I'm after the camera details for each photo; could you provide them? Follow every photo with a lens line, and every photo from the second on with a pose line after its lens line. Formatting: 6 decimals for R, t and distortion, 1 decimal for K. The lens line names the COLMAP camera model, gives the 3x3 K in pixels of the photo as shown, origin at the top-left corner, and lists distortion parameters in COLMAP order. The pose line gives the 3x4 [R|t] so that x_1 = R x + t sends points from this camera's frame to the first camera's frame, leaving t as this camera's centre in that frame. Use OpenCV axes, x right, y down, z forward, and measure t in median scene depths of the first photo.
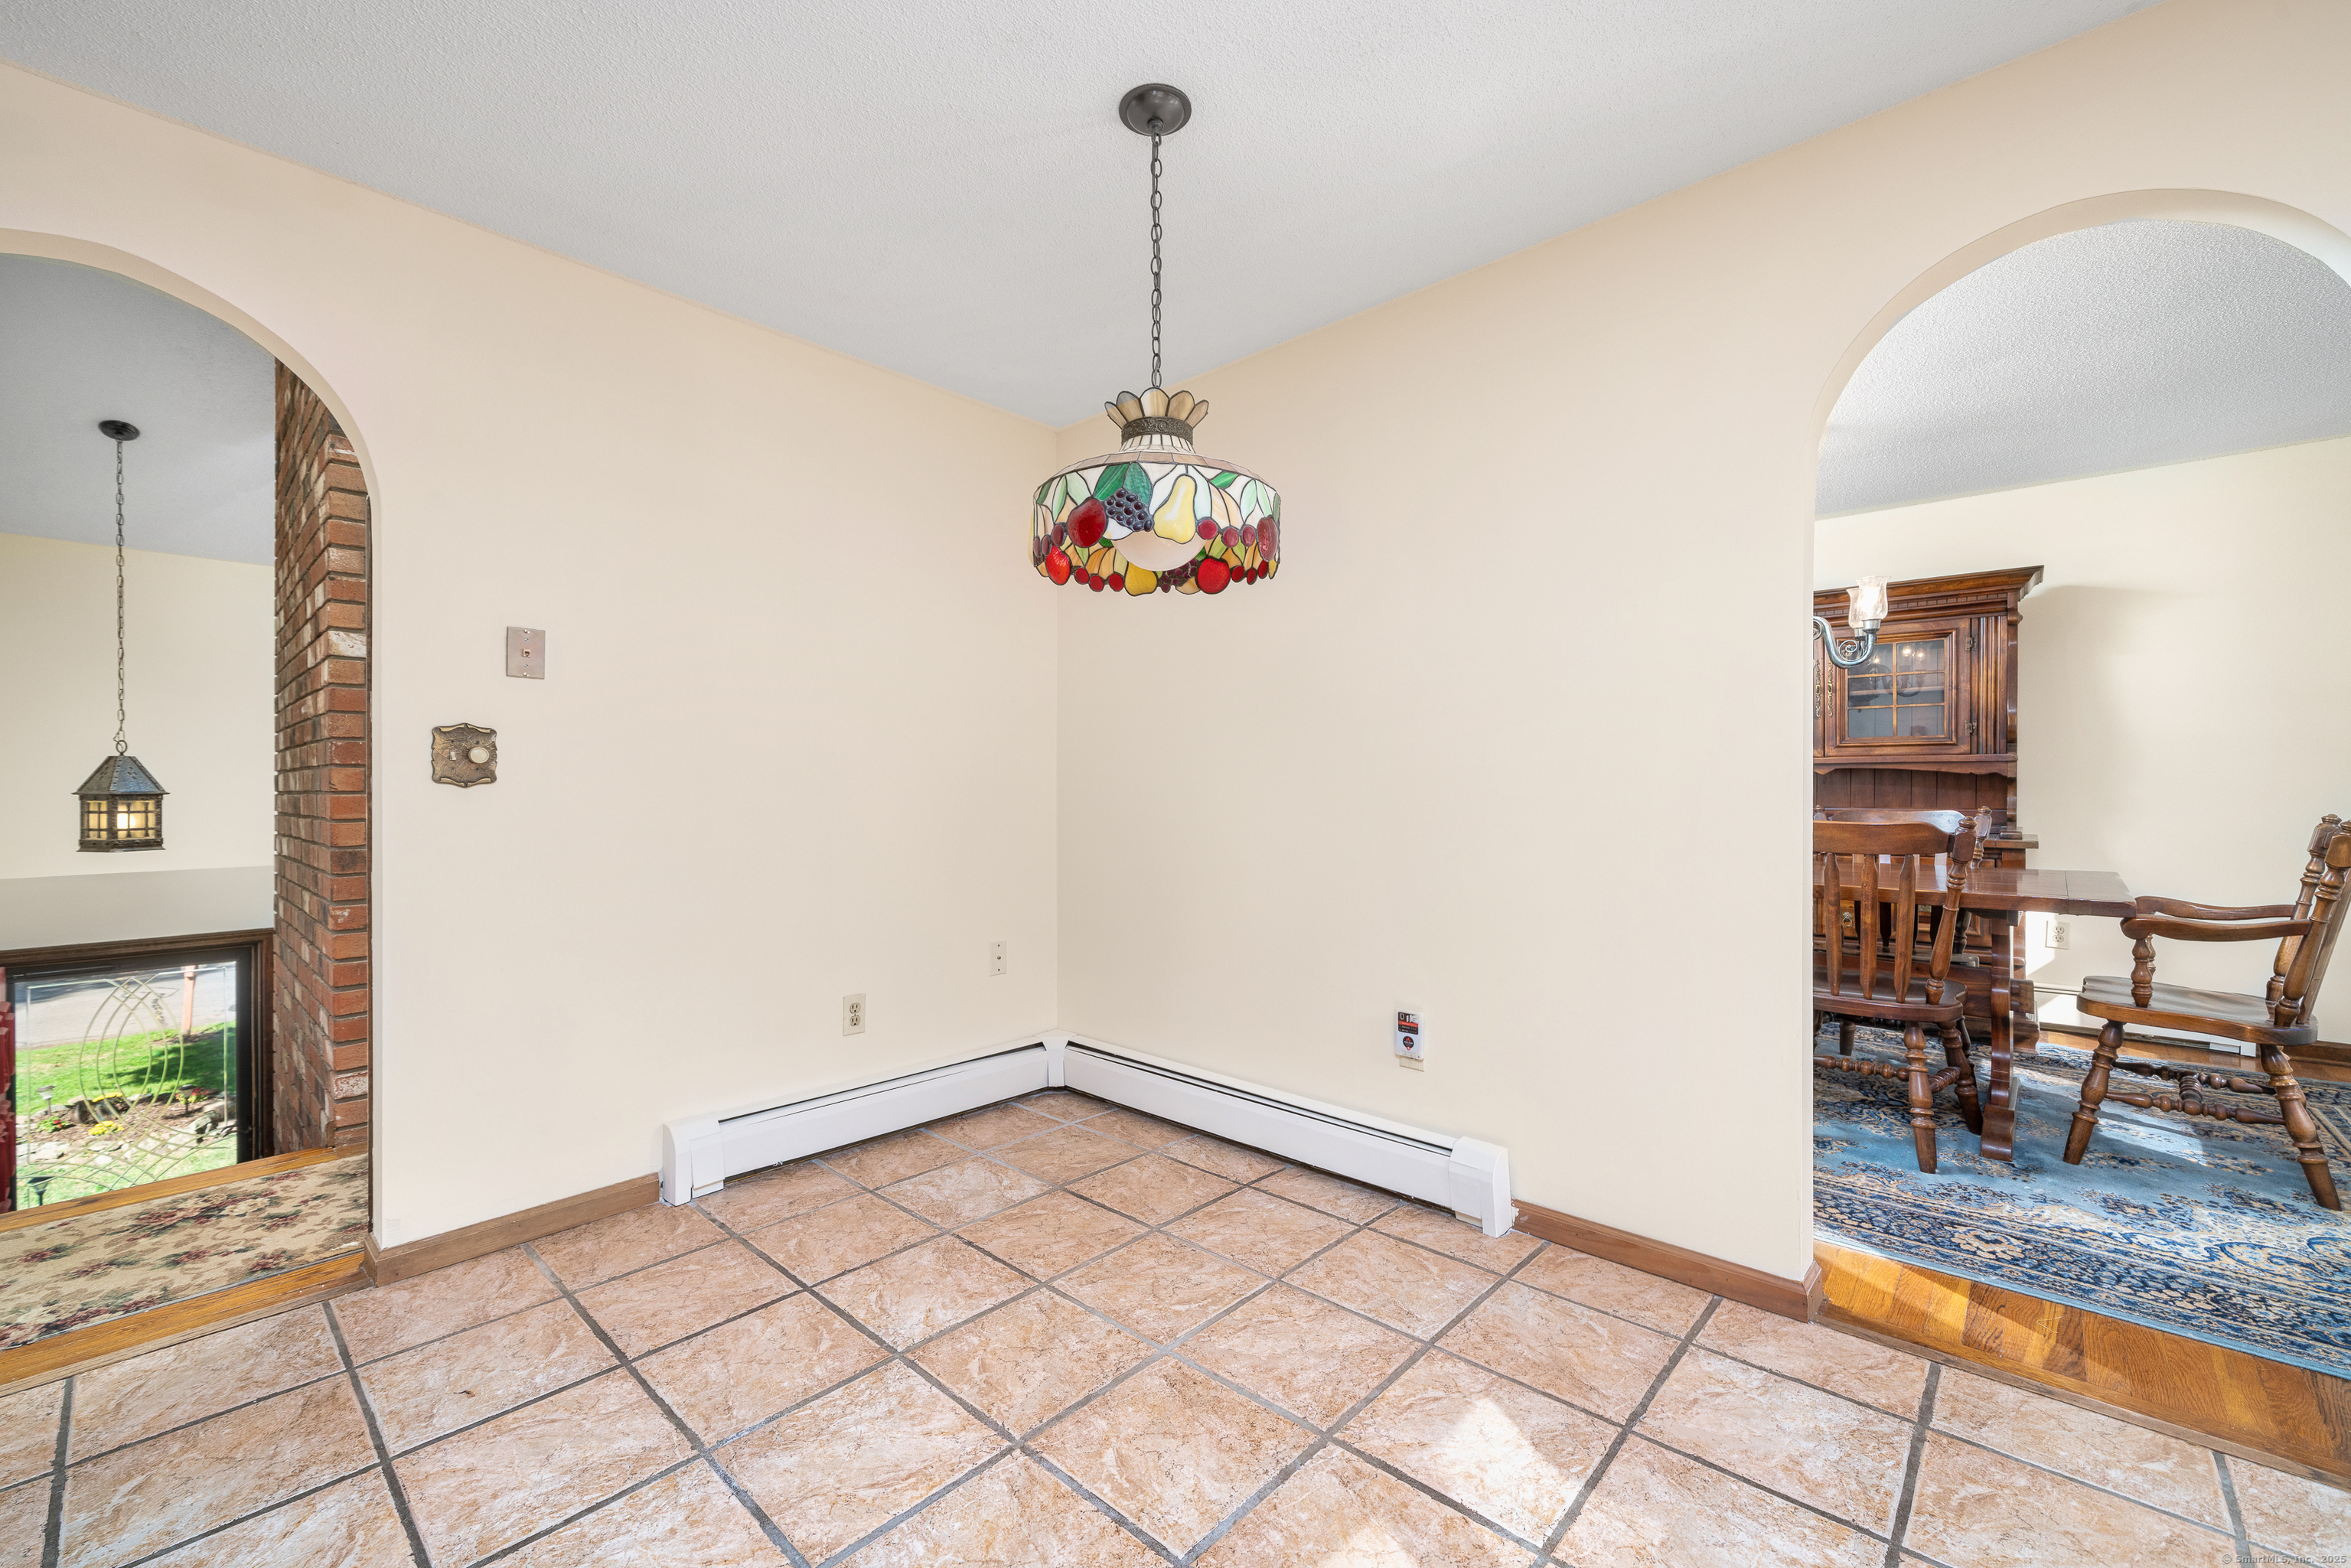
lens RADIAL K [[925.9, 0, 1149.0], [0, 925.9, 786.8], [0, 0, 1]] dist [-0.003227, 0.001013]
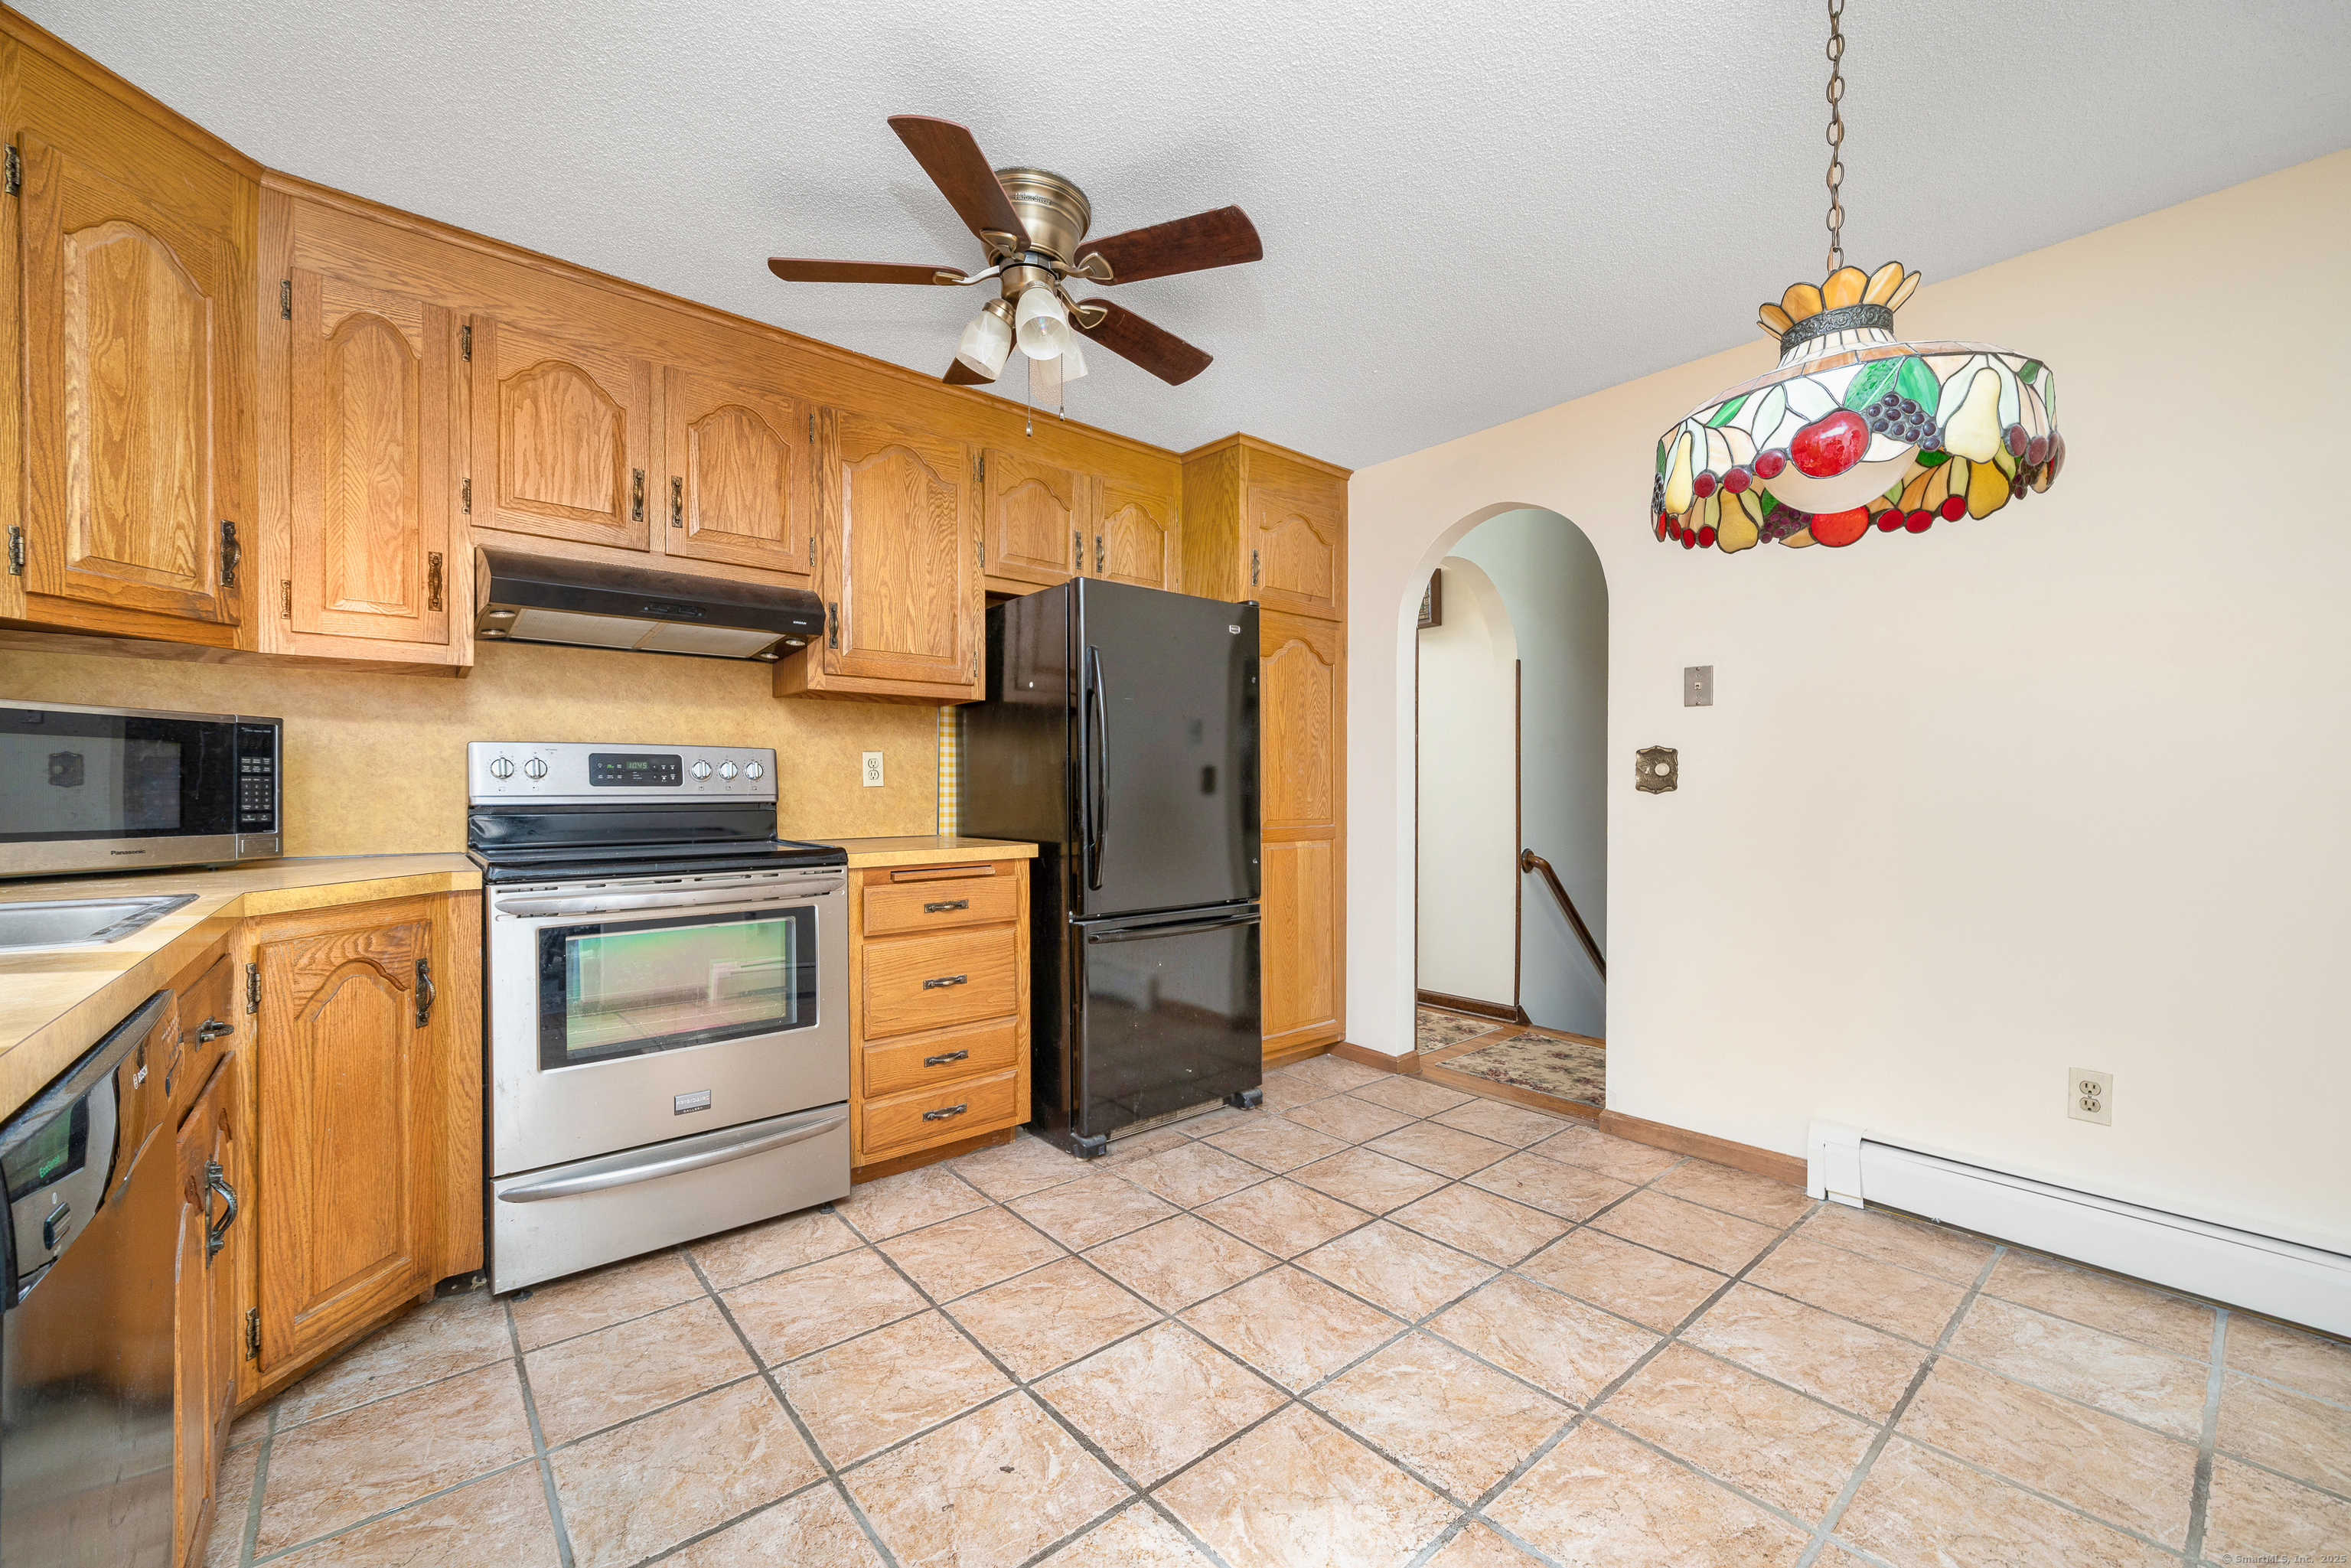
lens RADIAL K [[925.9, 0, 1186.2], [0, 925.9, 792.1], [0, 0, 1]] dist [-0.003227, 0.001013]
pose [[-0.074776, 0.001982, -0.997198, 0.666982], [-0.002470, 0.999995, 0.002173, -0.003577], [0.997197, 0.002626, -0.074771, 0.434766]]
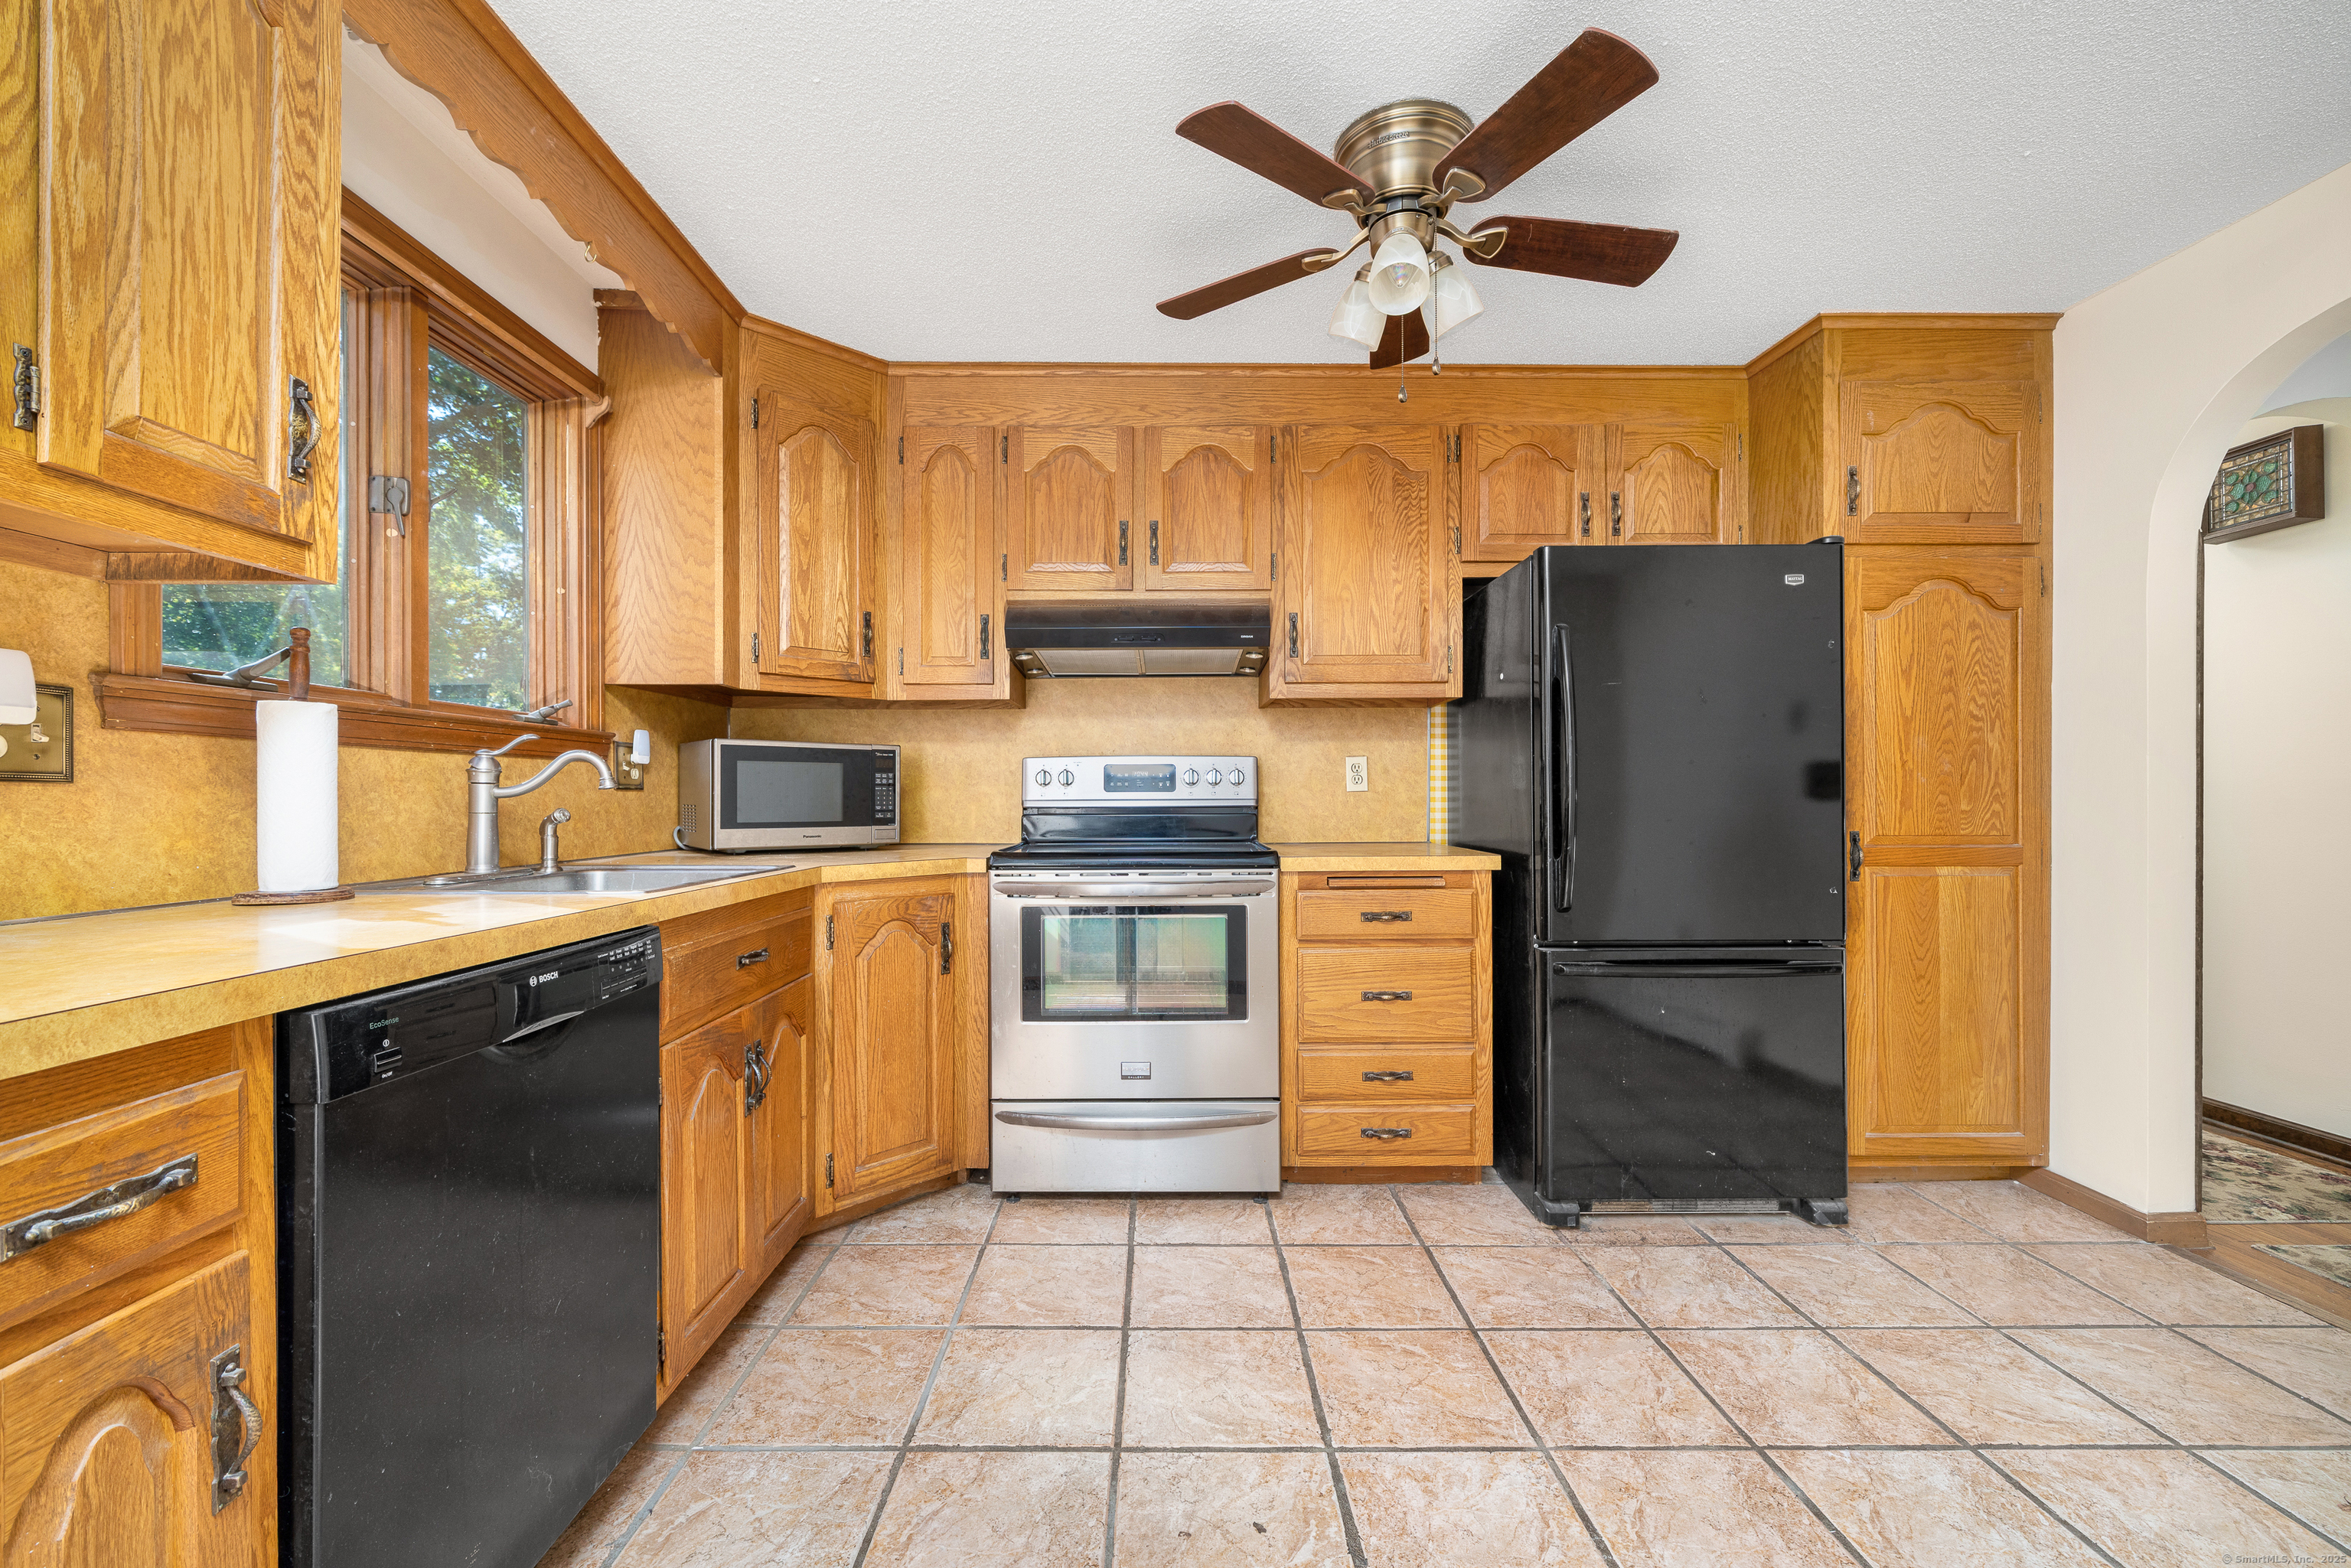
lens RADIAL K [[925.9, 0, 1175.9], [0, 925.9, 795.9], [0, 0, 1]] dist [-0.003227, 0.001013]
pose [[-0.699097, 0.001302, -0.715025, 0.496746], [0.000271, 0.999999, 0.001556, -0.003161], [0.715027, 0.000895, -0.699097, 0.643520]]
